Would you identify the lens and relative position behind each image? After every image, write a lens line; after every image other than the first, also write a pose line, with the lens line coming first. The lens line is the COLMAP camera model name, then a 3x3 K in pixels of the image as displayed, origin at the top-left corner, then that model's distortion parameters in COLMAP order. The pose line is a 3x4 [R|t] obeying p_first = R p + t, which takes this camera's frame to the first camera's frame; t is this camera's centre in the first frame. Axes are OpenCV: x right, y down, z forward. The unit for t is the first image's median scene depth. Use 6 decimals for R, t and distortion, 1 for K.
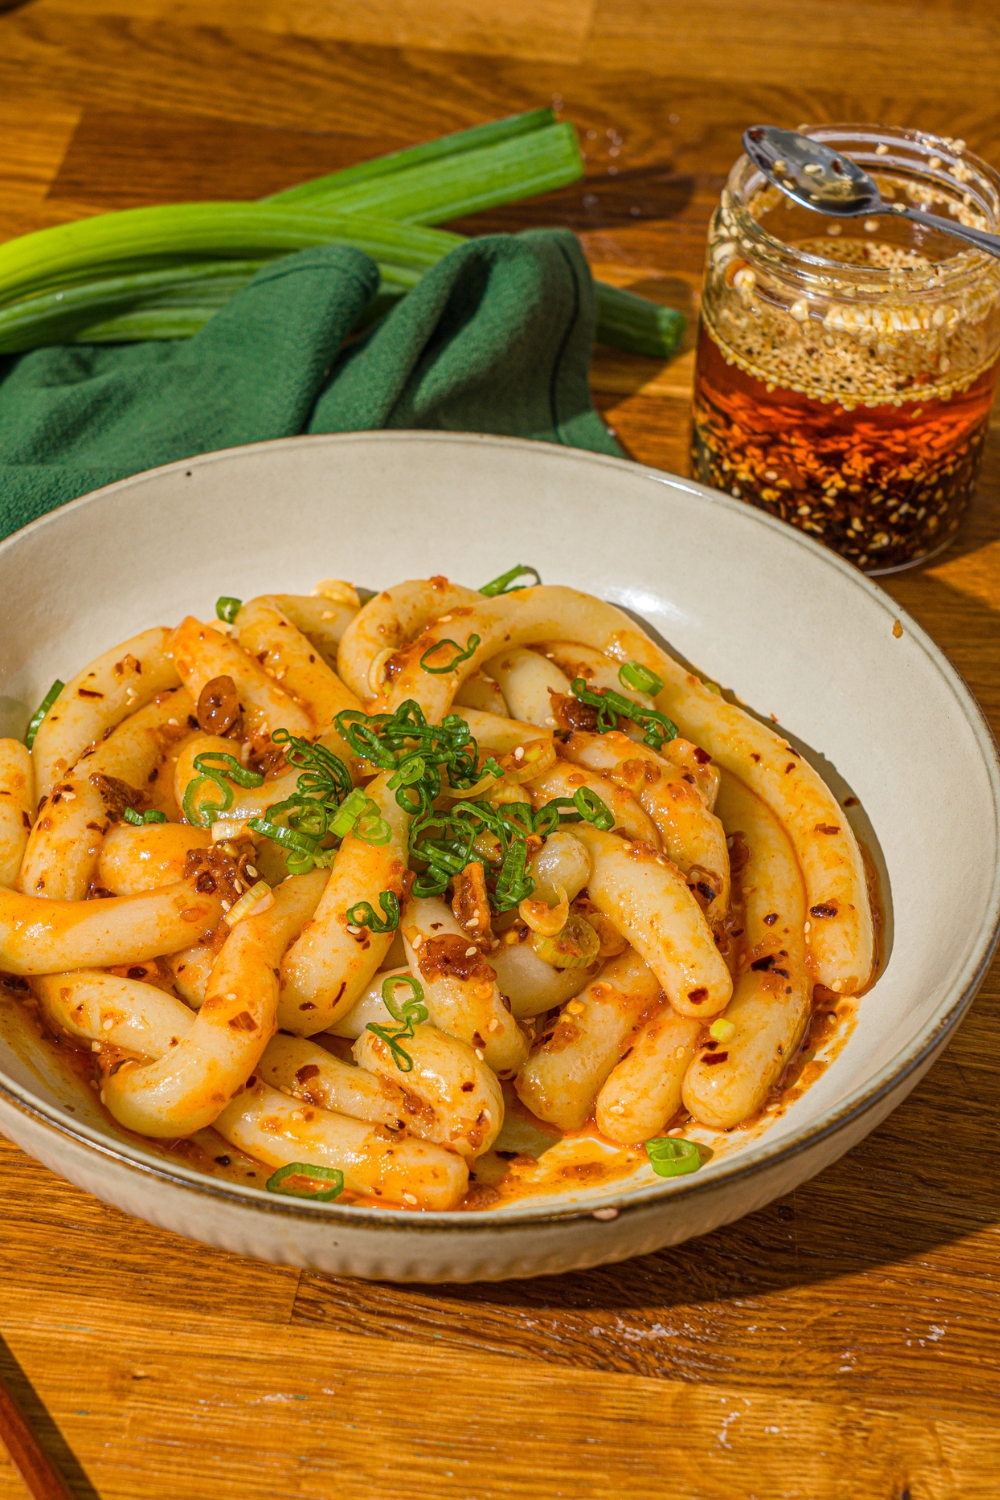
lens RADIAL K [[3127.6, 0, 408.0], [0, 3127.6, 790.3], [0, 0, 1]] dist [0.020320, 0.038423]
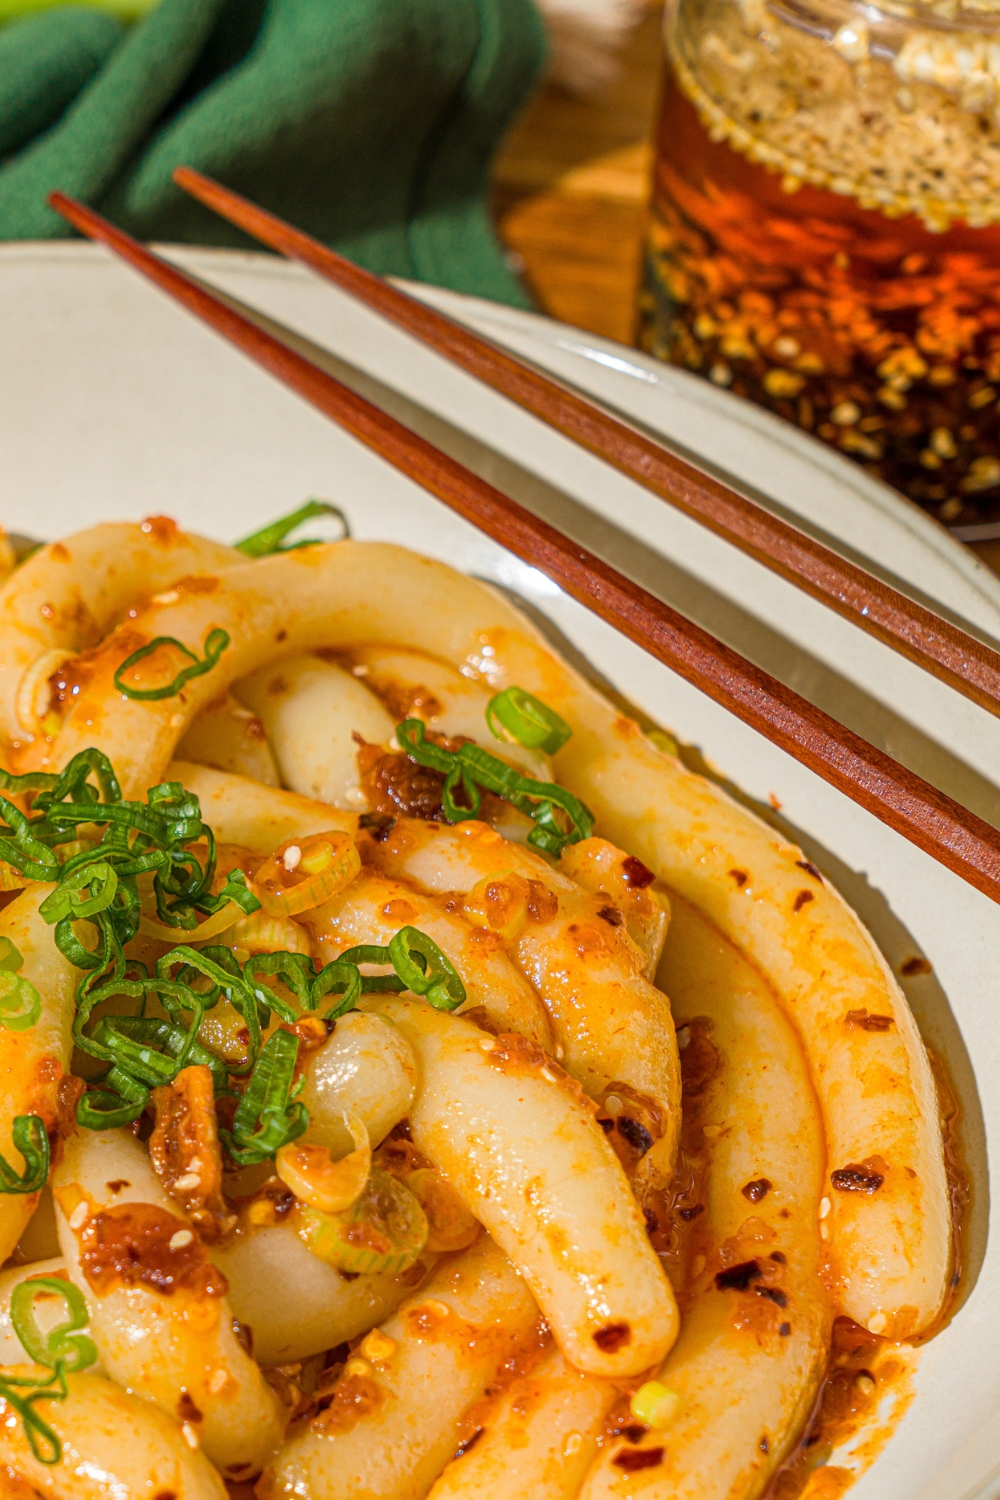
lens RADIAL K [[4995.7, 0, 36.7], [0, 4995.7, 897.3], [0, 0, 1]] dist [0.053404, -0.193986]
pose [[0.999000, 0.034161, -0.028836, 0.017091], [-0.033738, 0.999318, 0.015011, -0.016483], [0.029329, -0.014024, 0.999471, 0.151118]]
